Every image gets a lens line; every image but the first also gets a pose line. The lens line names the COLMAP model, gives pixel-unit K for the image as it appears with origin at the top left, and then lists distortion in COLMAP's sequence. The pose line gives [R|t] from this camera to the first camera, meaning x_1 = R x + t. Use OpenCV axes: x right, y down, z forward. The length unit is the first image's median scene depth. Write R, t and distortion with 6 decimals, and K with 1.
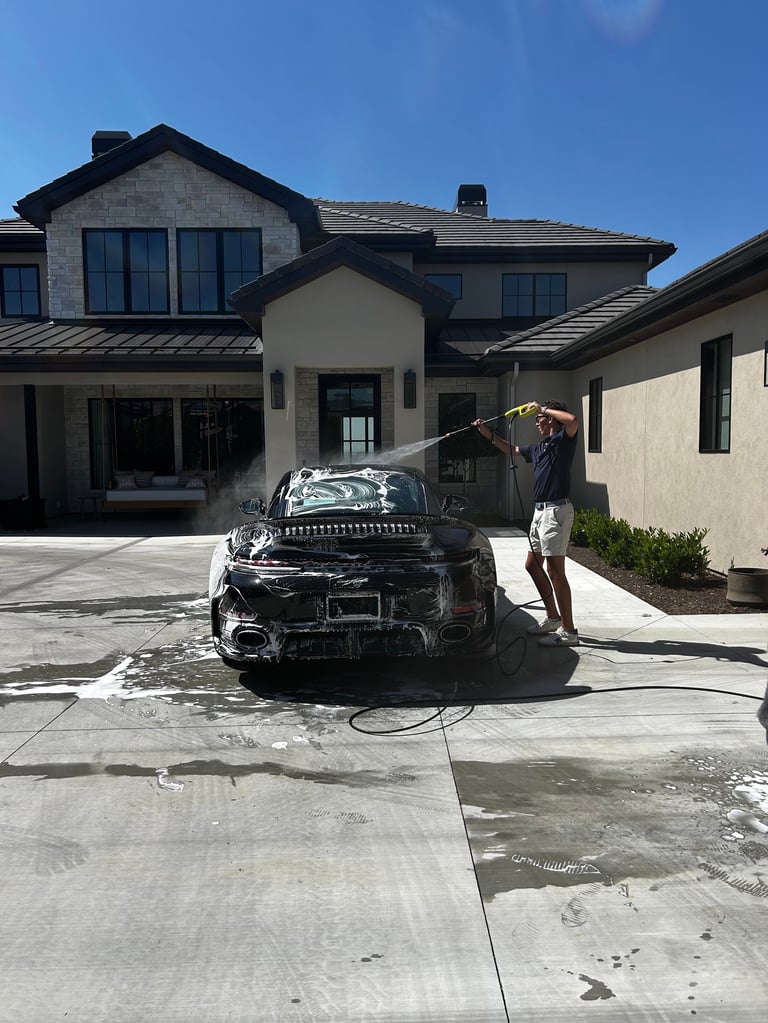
lens RADIAL K [[772.9, 0, 386.1], [0, 772.9, 510.9], [0, 0, 1]] dist [0.026809, -0.023059]
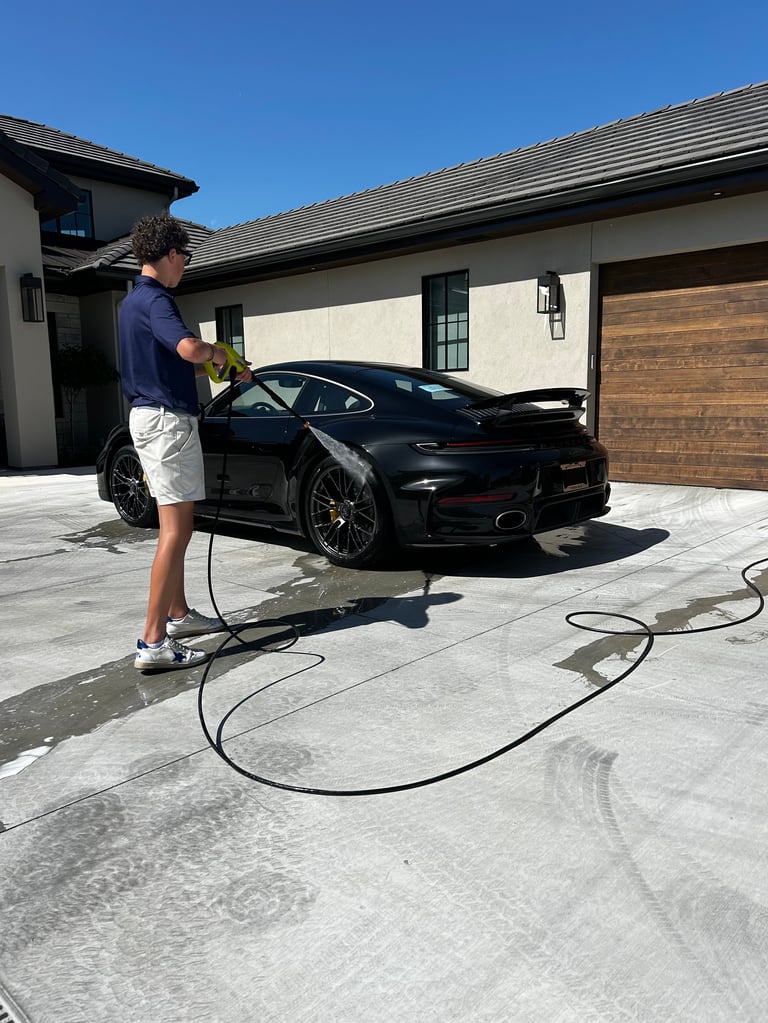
lens RADIAL K [[772.9, 0, 384.3], [0, 772.9, 516.2], [0, 0, 1]] dist [0.026809, -0.023059]
pose [[0.689984, -0.108535, 0.715641, -0.334744], [0.062590, 0.993937, 0.090395, 0.022267], [-0.721113, -0.017579, 0.692594, 0.153233]]
